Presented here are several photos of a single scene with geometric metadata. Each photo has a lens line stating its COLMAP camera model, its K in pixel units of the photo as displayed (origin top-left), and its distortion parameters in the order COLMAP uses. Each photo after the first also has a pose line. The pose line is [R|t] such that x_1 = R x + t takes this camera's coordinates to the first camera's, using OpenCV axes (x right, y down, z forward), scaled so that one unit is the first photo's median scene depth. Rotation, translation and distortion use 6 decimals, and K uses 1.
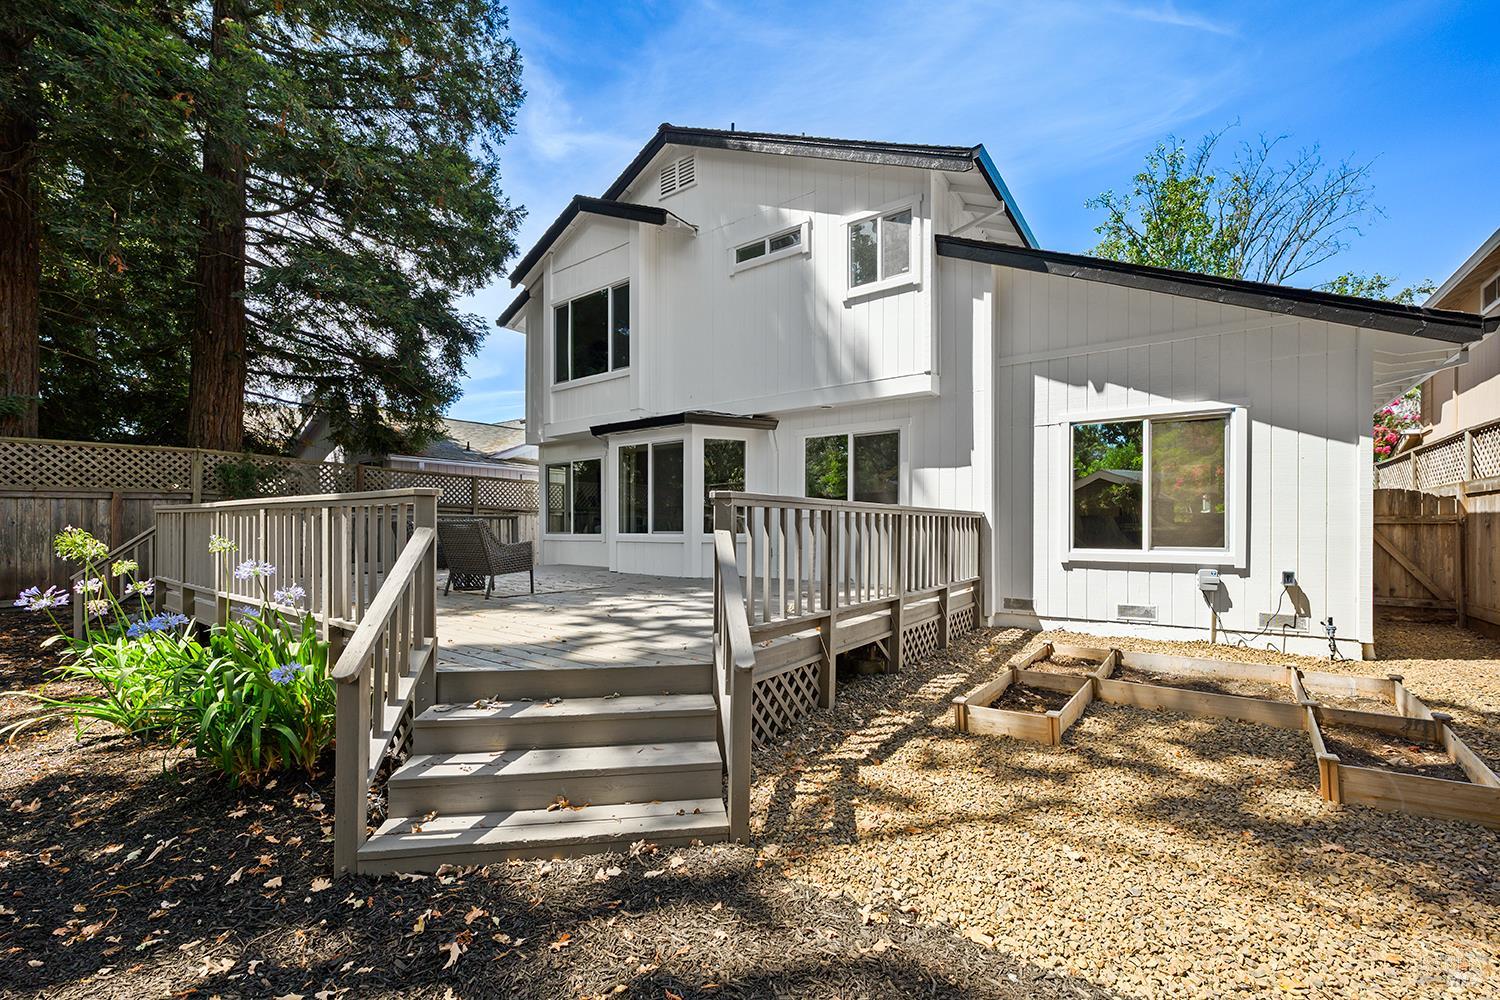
lens RADIAL K [[607.9, 0, 743.3], [0, 607.9, 526.7], [0, 0, 1]] dist [0.000858, 0.000163]
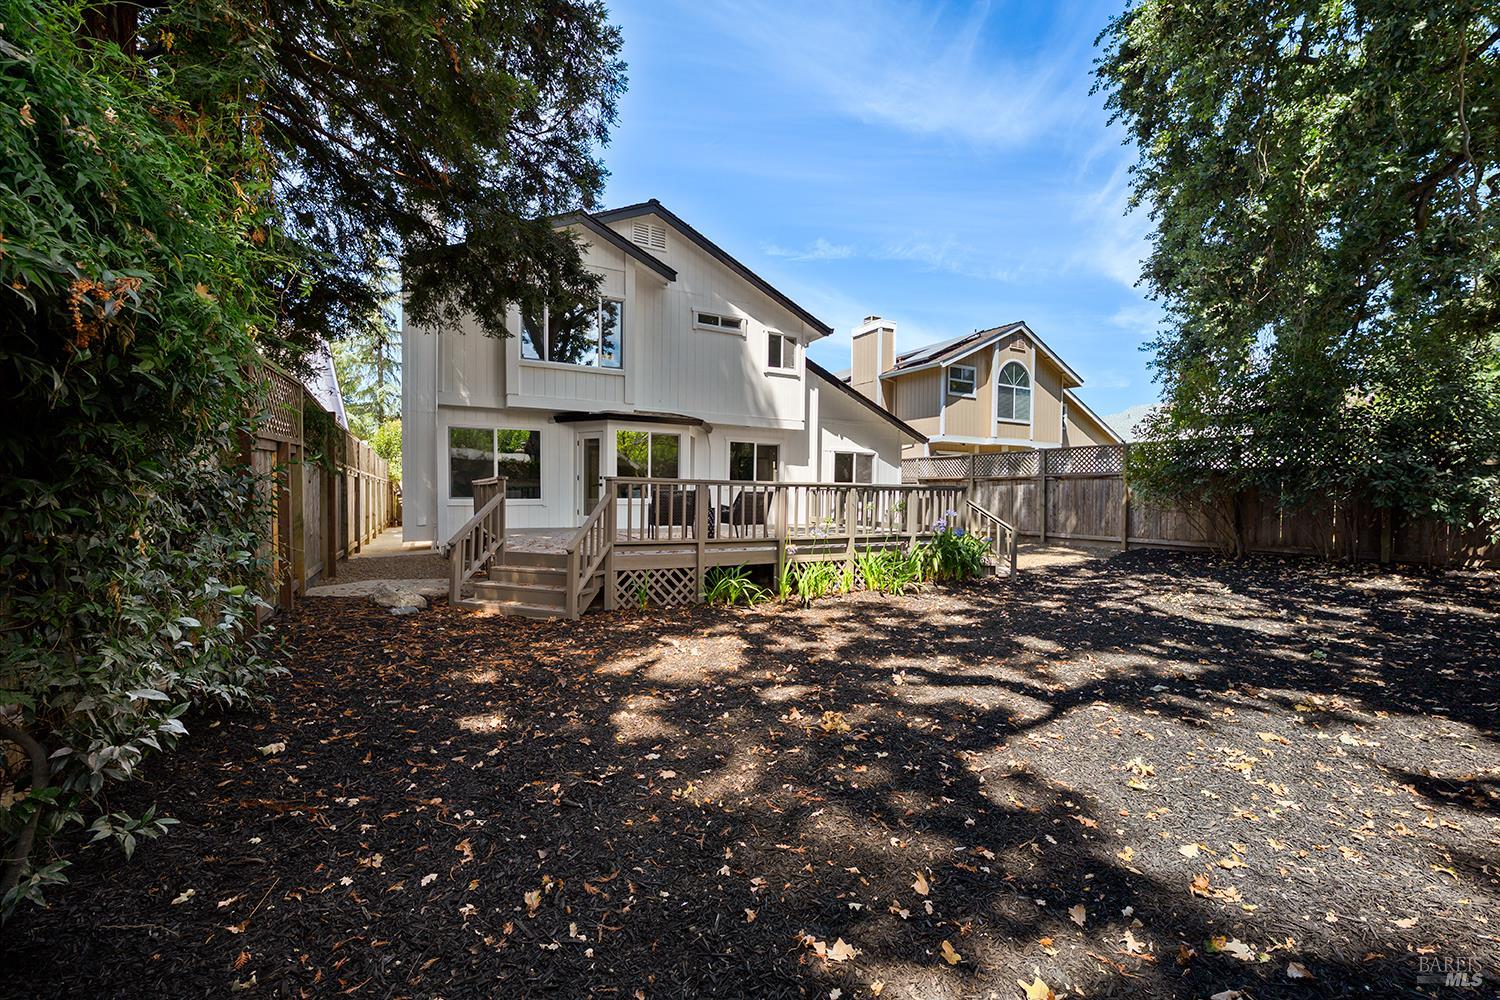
lens RADIAL K [[590.8, 0, 755.7], [0, 590.8, 505.2], [0, 0, 1]] dist [-0.000156, 0.000002]
pose [[0.409113, -0.018563, 0.912295, -1.494036], [-0.008333, 0.999675, 0.024078, -0.010421], [-0.912446, -0.017453, 0.408825, 0.284191]]
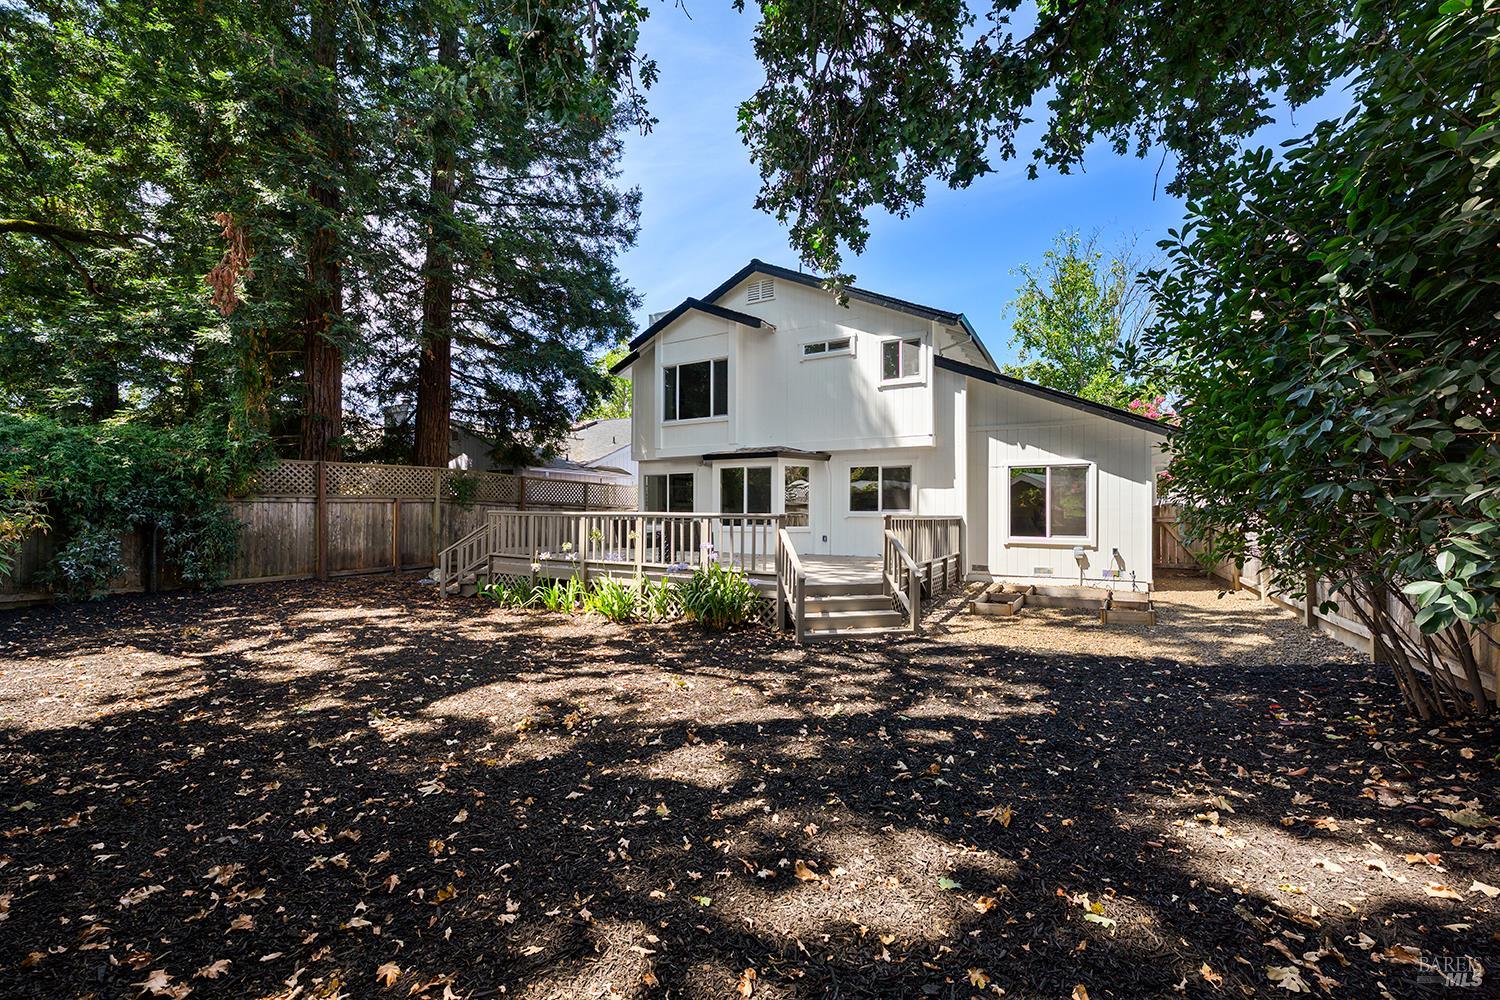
lens RADIAL K [[590.8, 0, 755.7], [0, 590.8, 505.2], [0, 0, 1]] dist [-0.000156, 0.000002]
pose [[0.993473, 0.005811, 0.113920, -0.349356], [-0.004209, 0.999889, -0.014294, -0.024243], [-0.113991, 0.013721, 0.993387, -0.560786]]
